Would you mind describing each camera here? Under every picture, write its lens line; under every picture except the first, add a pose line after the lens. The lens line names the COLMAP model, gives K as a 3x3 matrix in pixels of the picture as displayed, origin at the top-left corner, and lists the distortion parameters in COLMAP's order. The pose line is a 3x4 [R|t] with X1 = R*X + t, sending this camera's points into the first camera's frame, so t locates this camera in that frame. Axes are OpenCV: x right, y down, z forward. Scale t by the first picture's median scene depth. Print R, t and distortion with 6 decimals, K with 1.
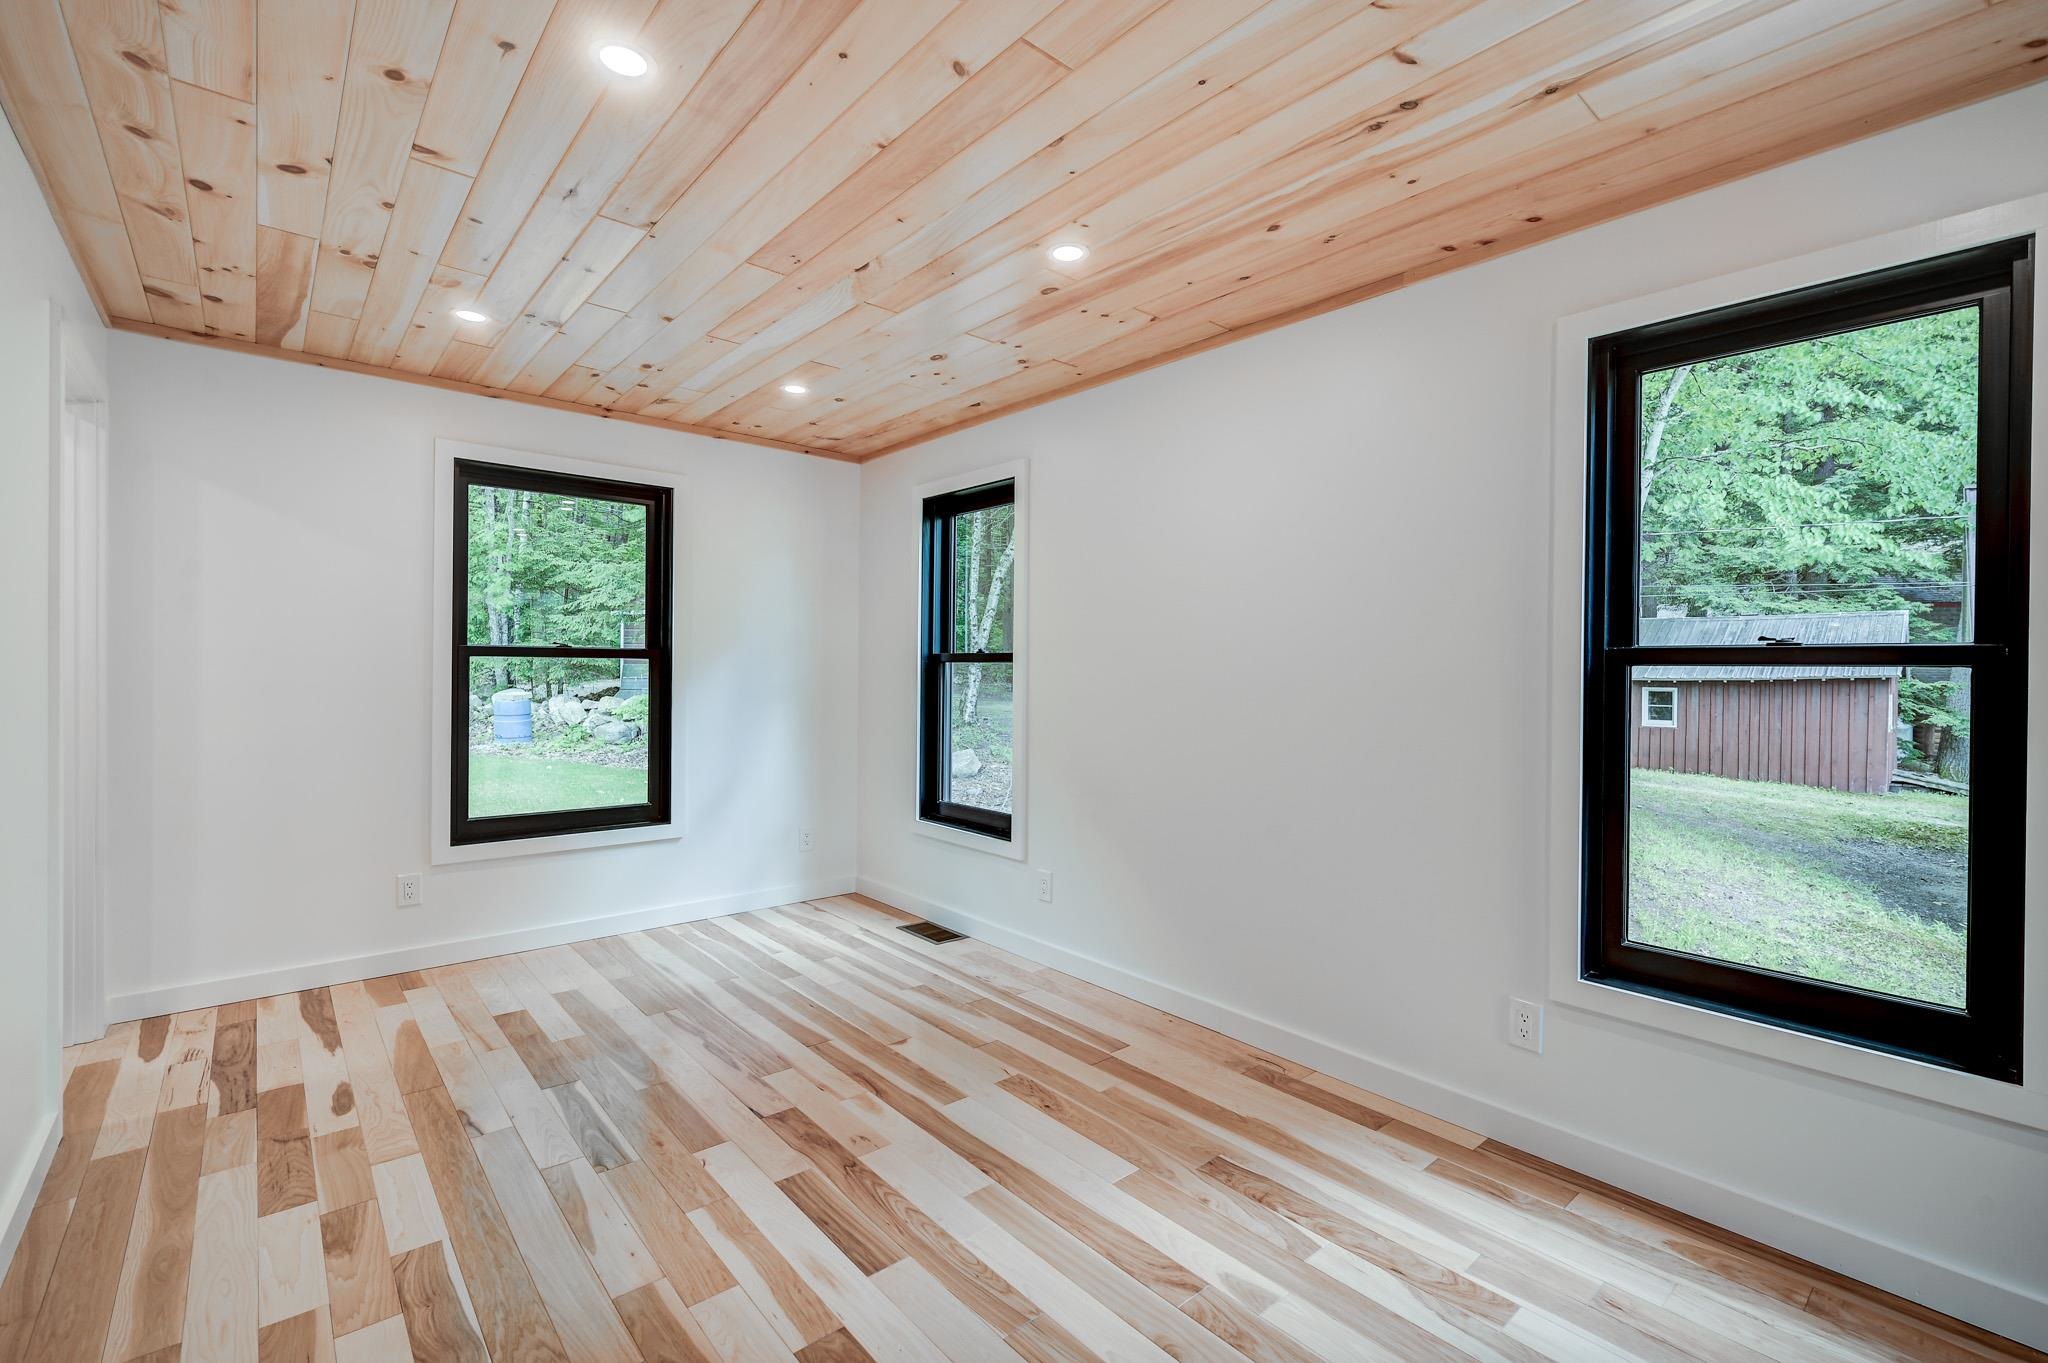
lens RADIAL K [[941.3, 0, 1032.9], [0, 941.3, 671.2], [0, 0, 1]] dist [-0.001849, -0.000034]
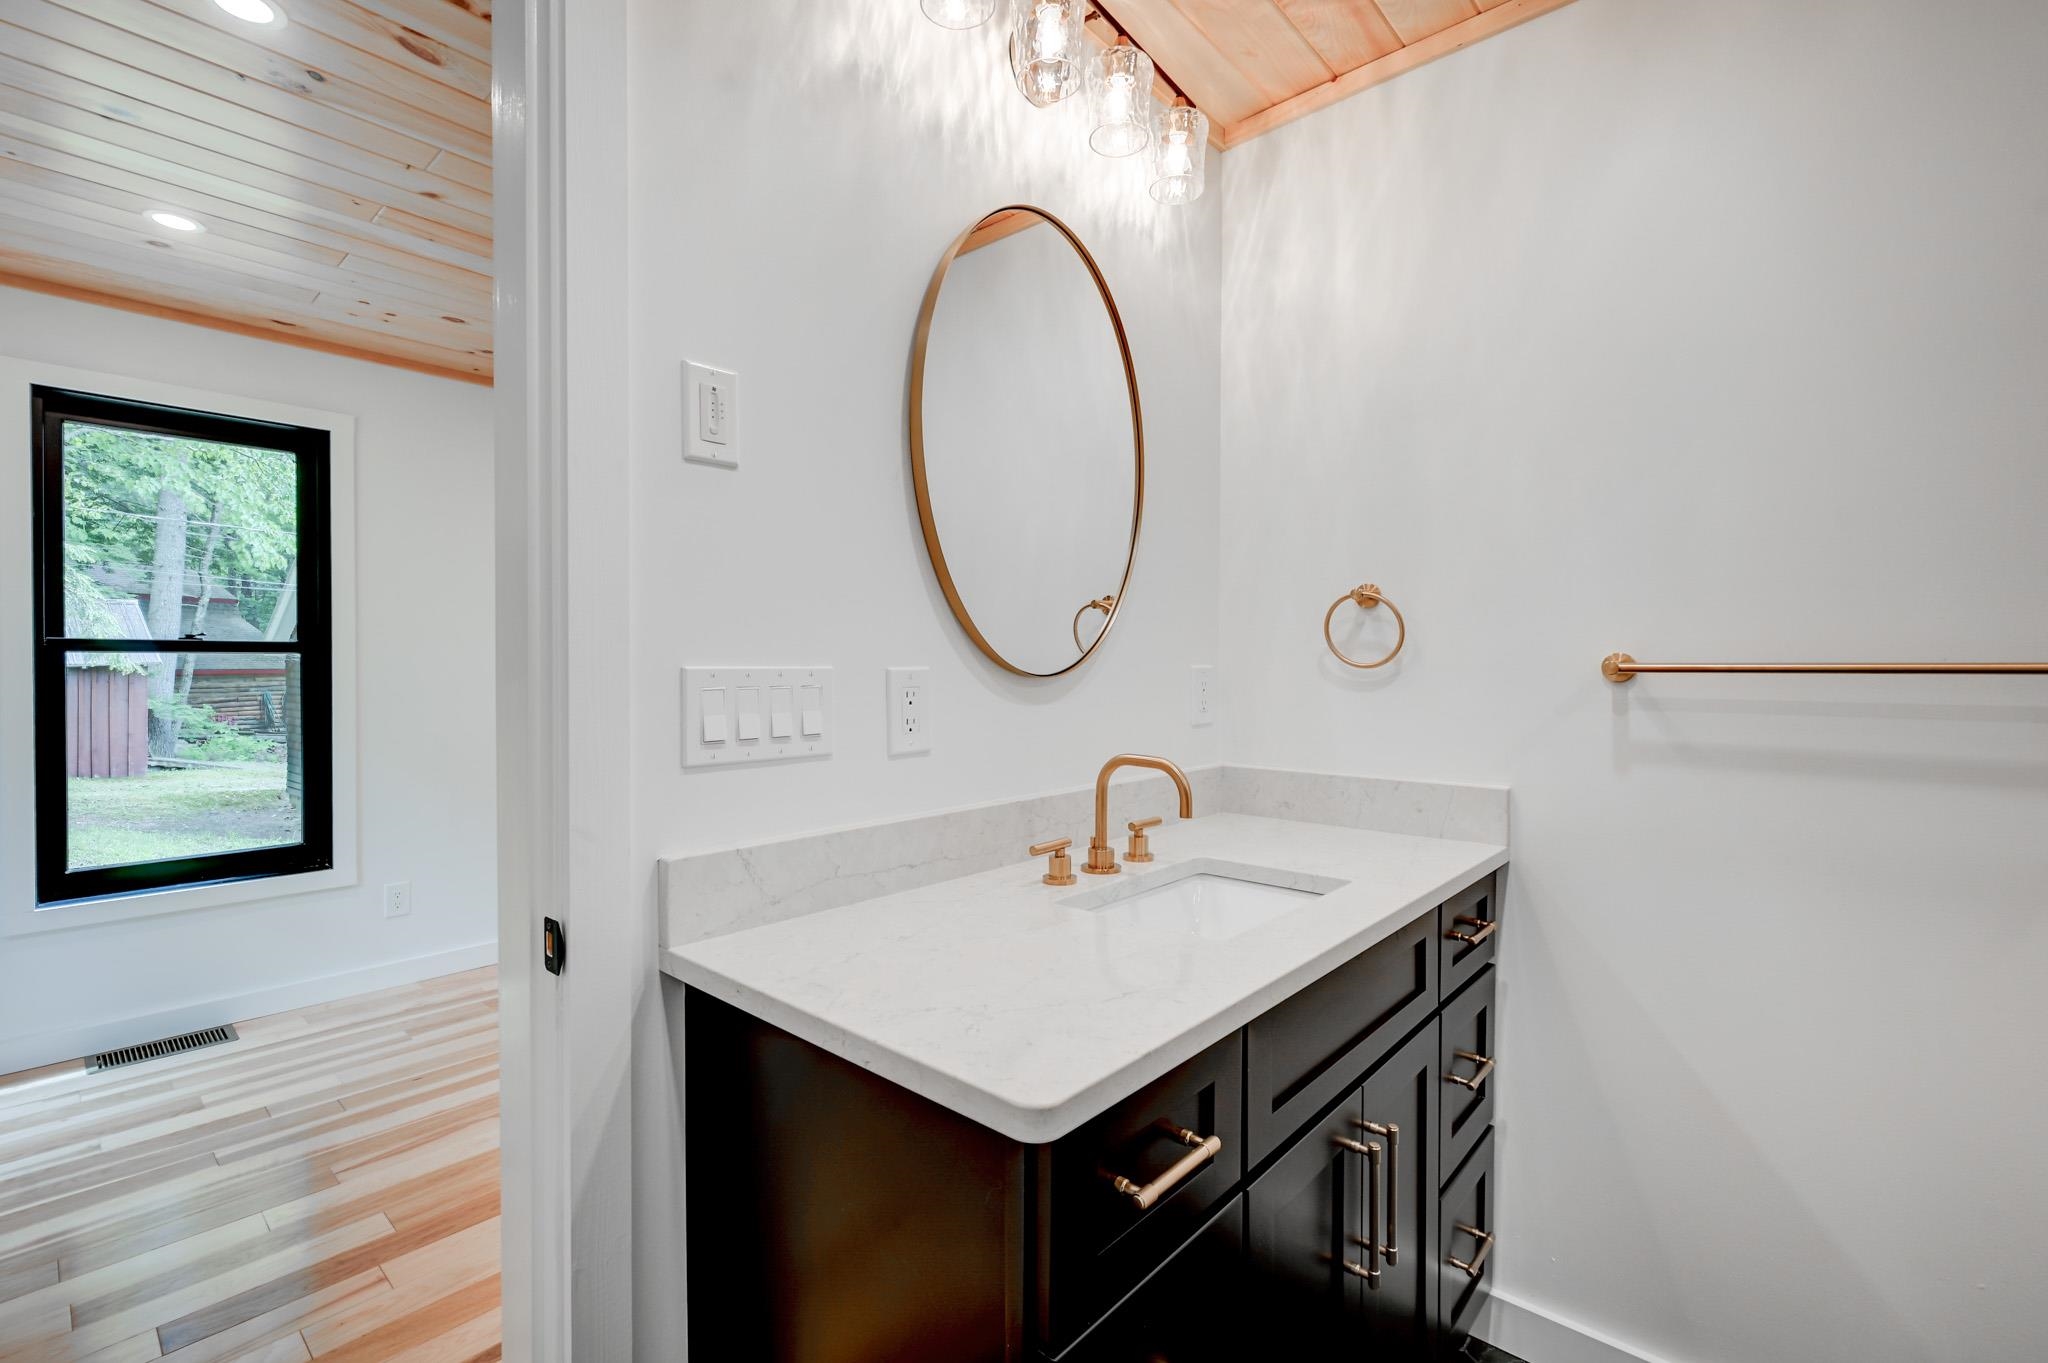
lens RADIAL K [[941.3, 0, 1032.9], [0, 941.3, 671.2], [0, 0, 1]] dist [-0.001849, -0.000034]
pose [[-0.176700, -0.018456, 0.984092, -1.006554], [0.001681, 0.999817, 0.019053, -0.023185], [-0.984263, 0.005021, -0.176637, 0.520503]]
